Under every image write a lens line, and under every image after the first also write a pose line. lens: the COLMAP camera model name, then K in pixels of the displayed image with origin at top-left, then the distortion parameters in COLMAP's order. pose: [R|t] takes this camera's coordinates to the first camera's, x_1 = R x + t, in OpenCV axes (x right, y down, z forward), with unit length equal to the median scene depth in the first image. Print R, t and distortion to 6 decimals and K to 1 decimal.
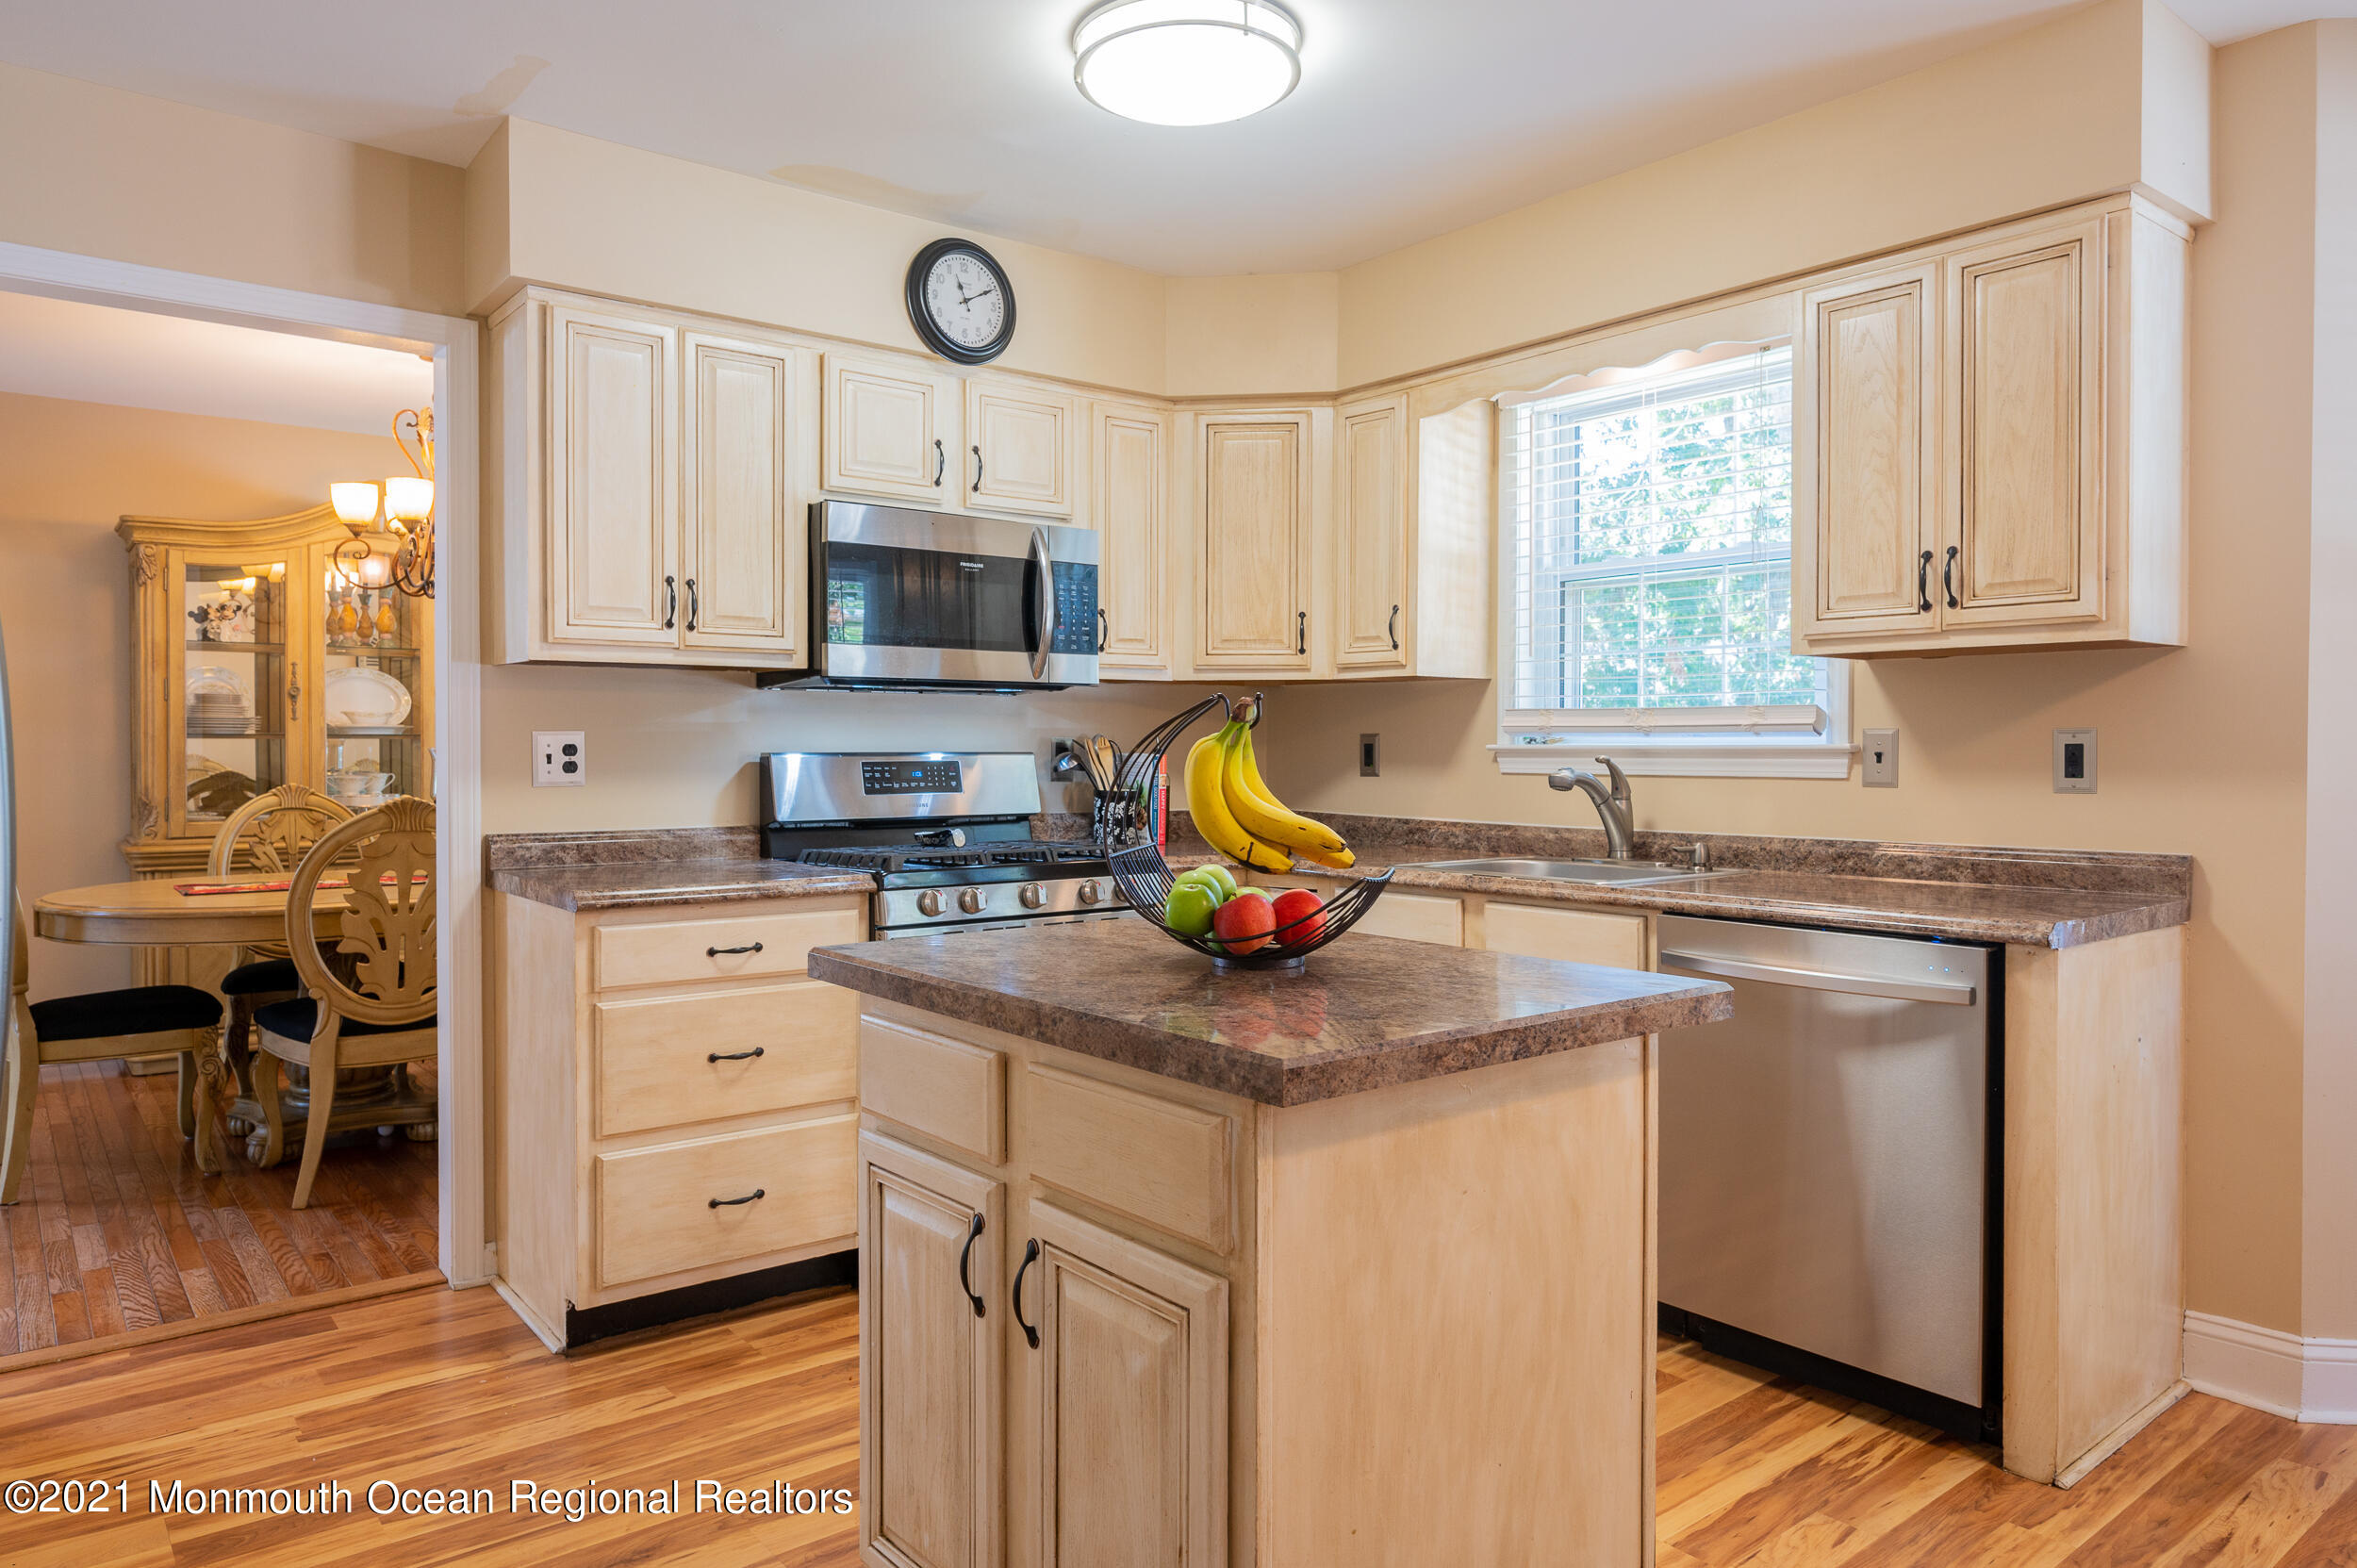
lens RADIAL K [[1487.8, 0, 1169.8], [0, 1487.8, 758.1], [0, 0, 1]] dist [-0.000620, -0.000944]
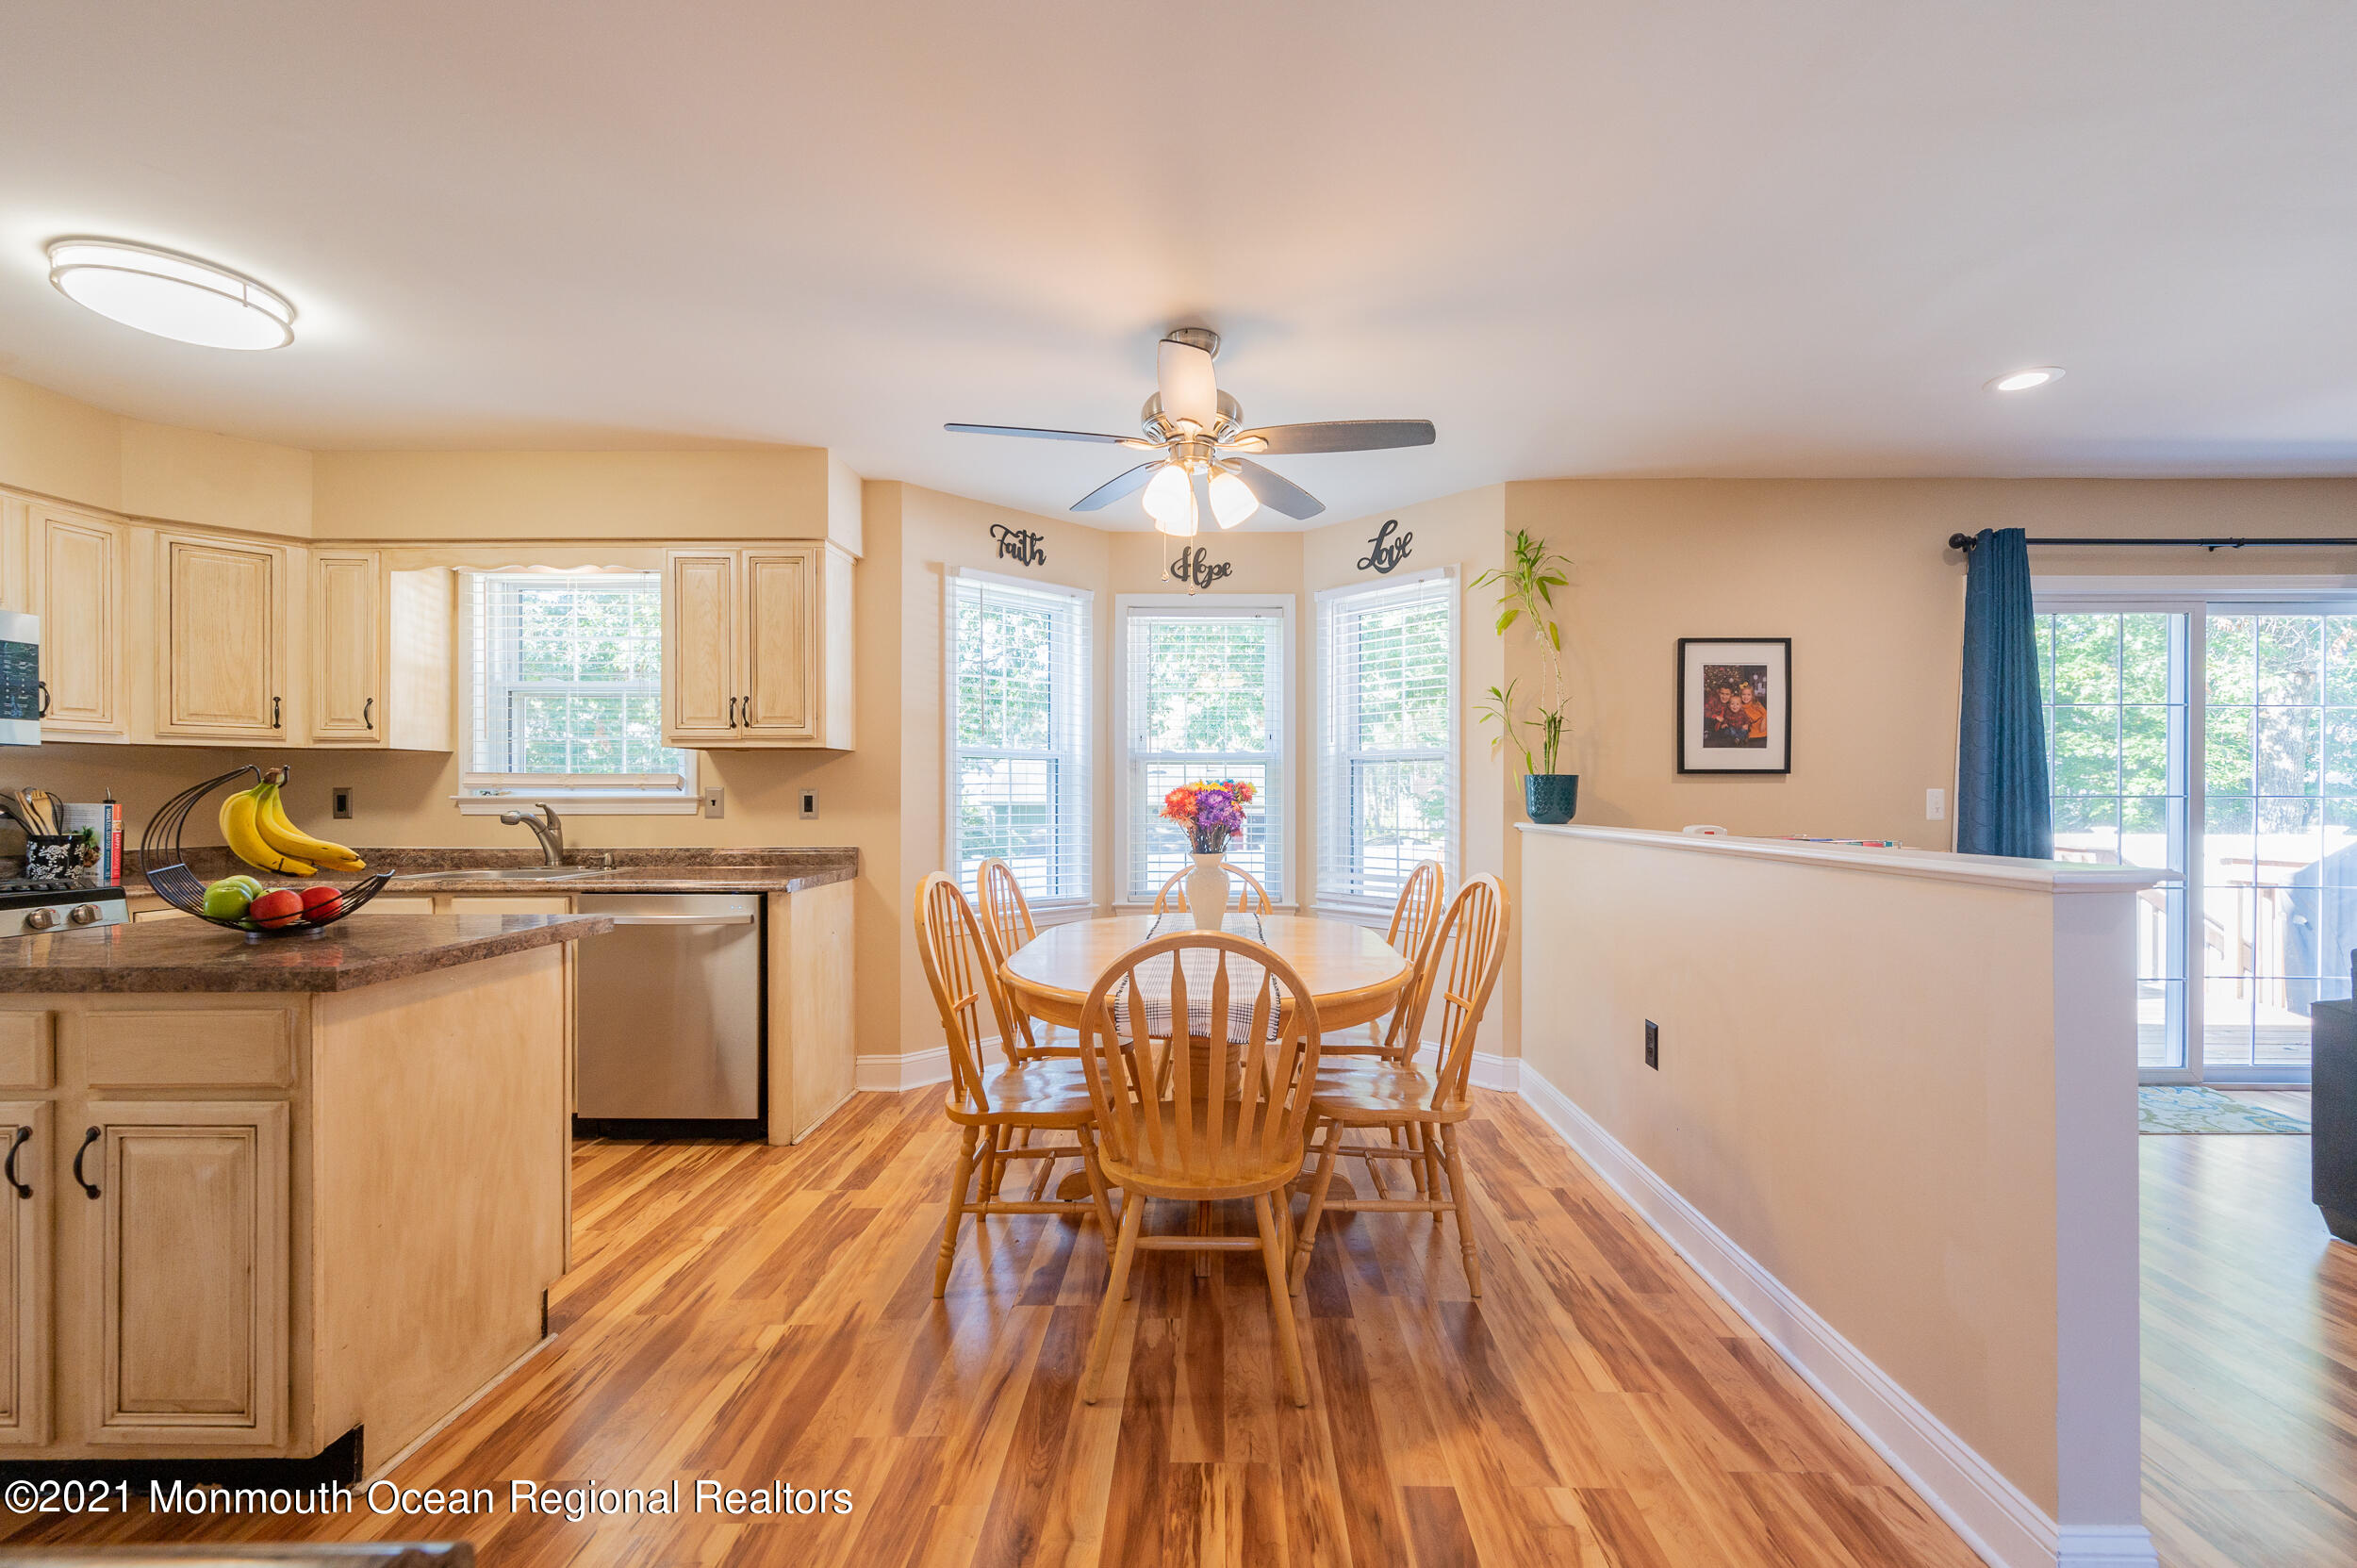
lens RADIAL K [[950.4, 0, 1202.7], [0, 950.4, 800.8], [0, 0, 1]] dist [0.003620, 0.000203]
pose [[0.631242, -0.005138, 0.775569, -0.062100], [0.006584, 0.999978, 0.001267, -0.000340], [-0.775558, 0.004307, 0.631262, -0.228244]]
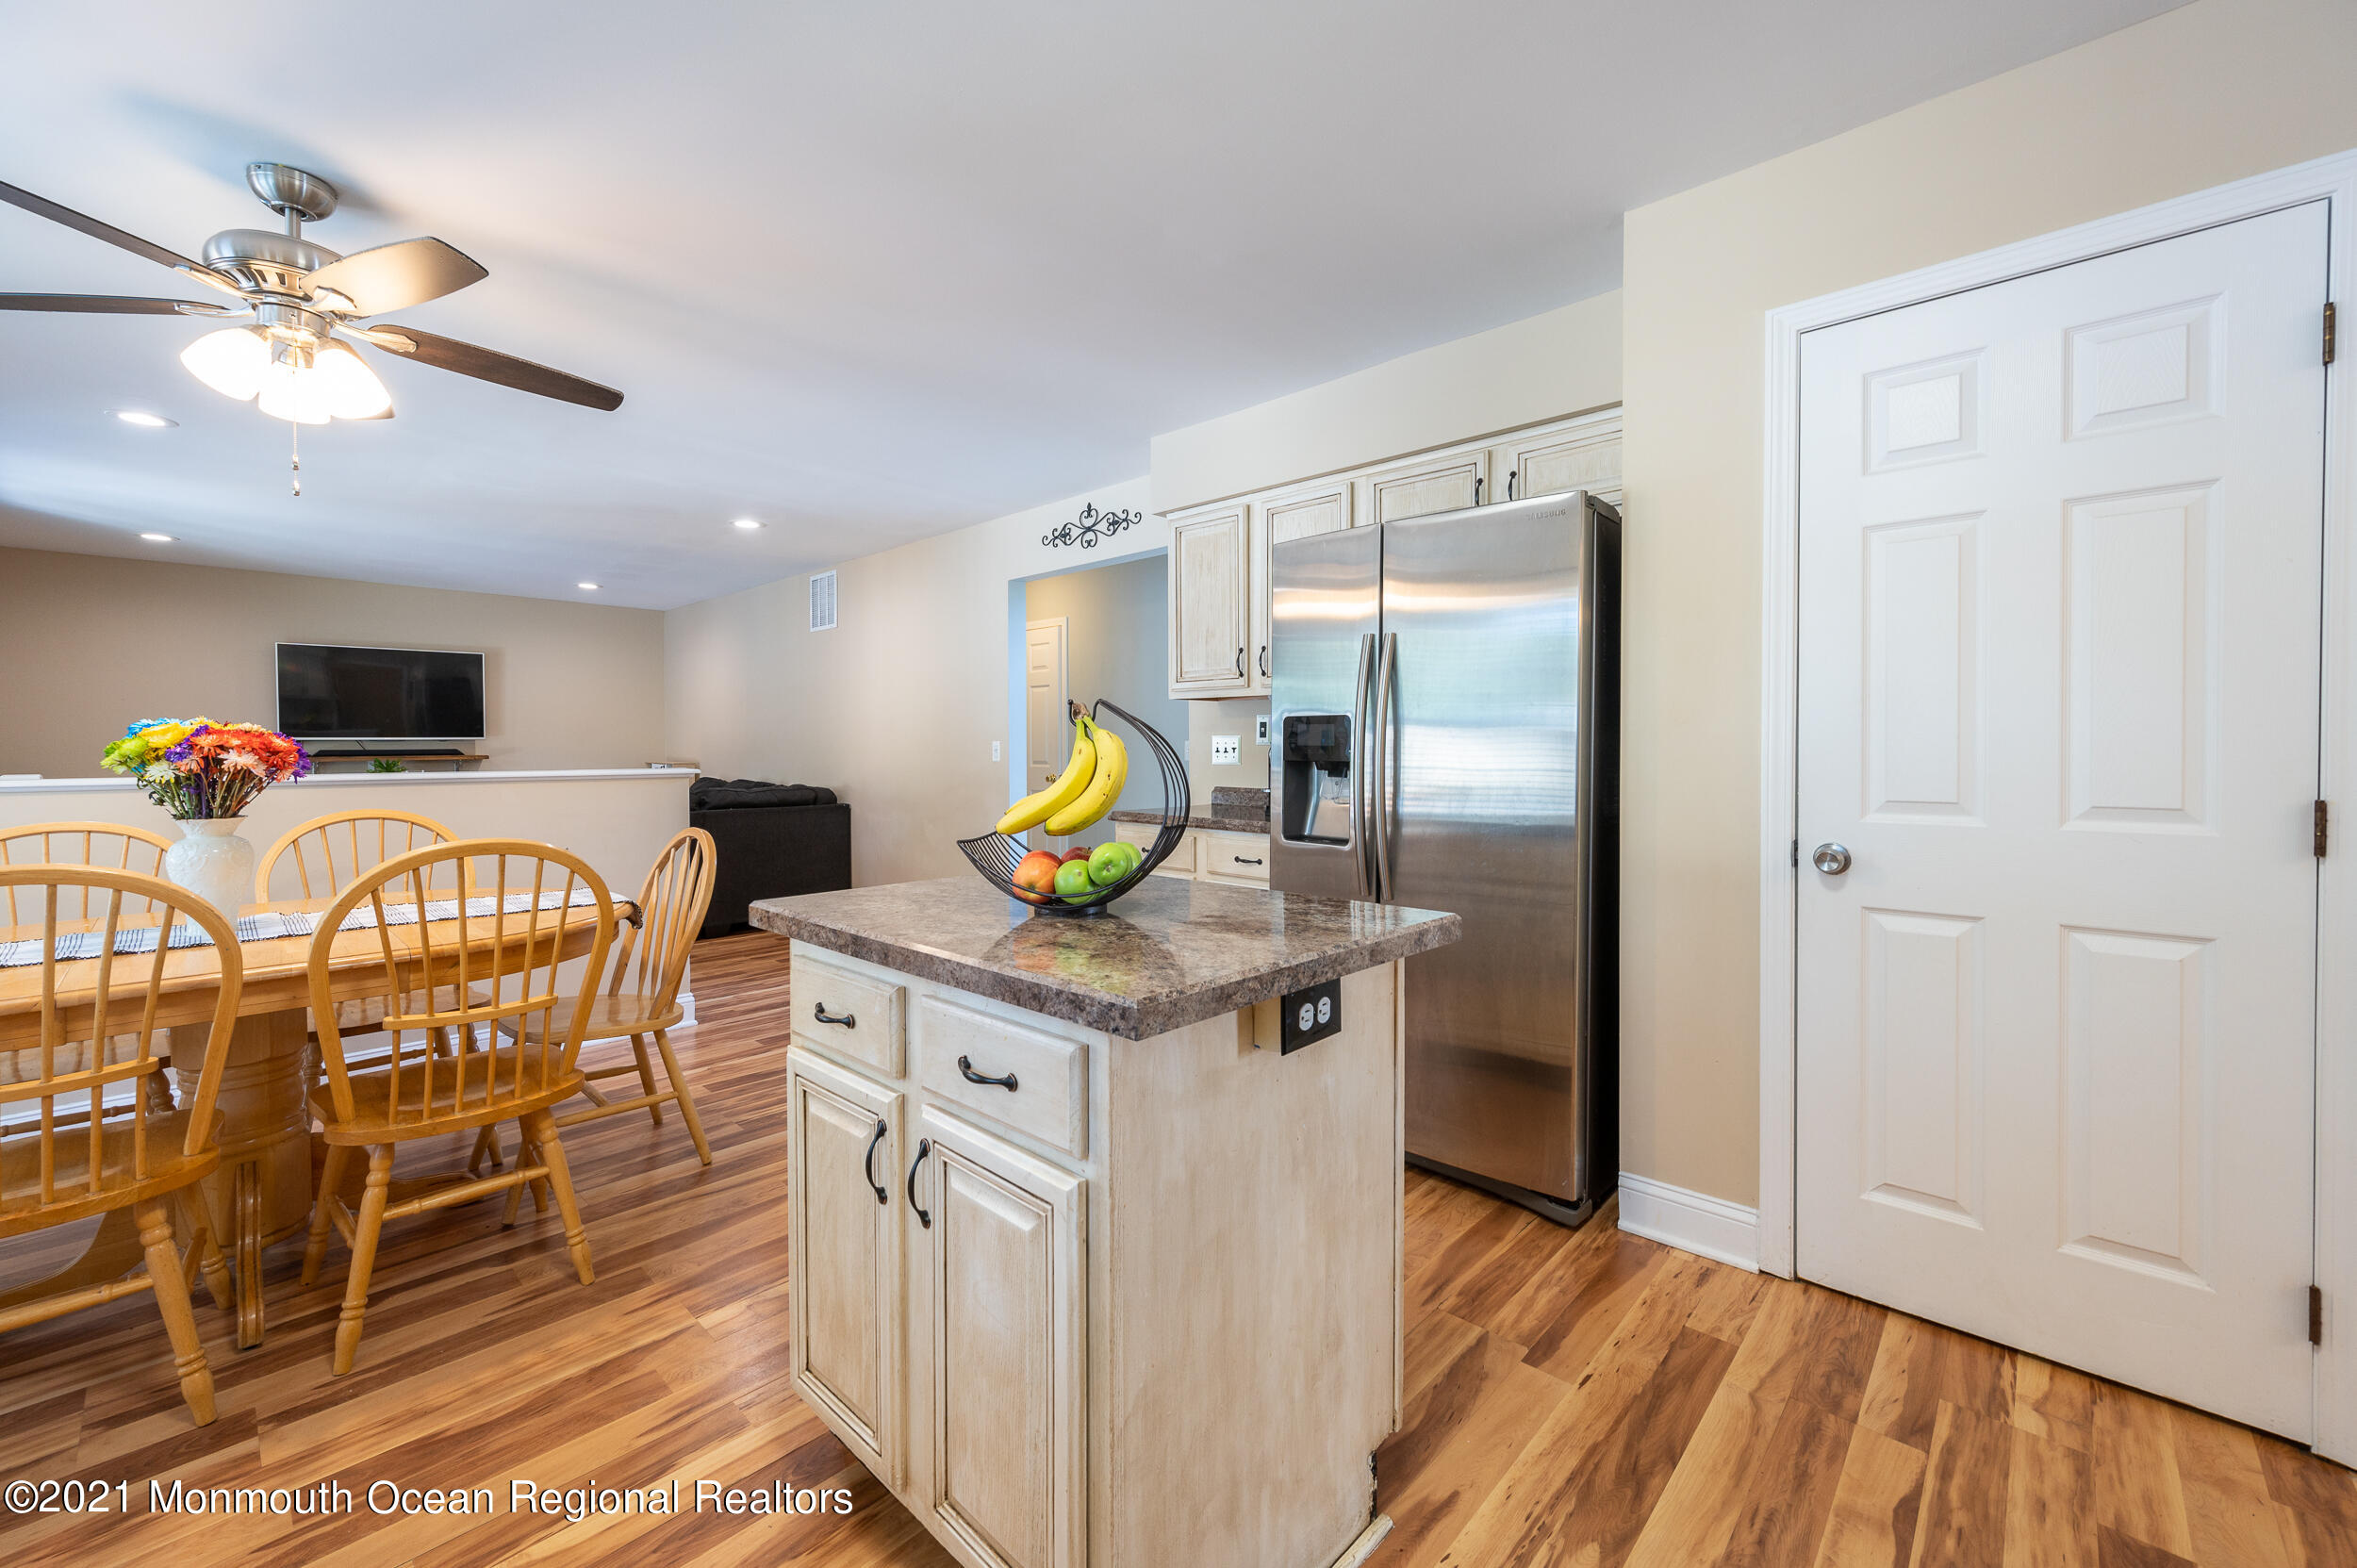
lens RADIAL K [[950.0, 0, 1159.8], [0, 950.0, 758.0], [0, 0, 1]] dist [0.004509, 0.000091]
pose [[-0.993232, -0.002476, -0.116123, 0.043050], [-0.004363, 0.999862, 0.016000, -0.001902], [0.116067, 0.016398, -0.993106, 1.005874]]
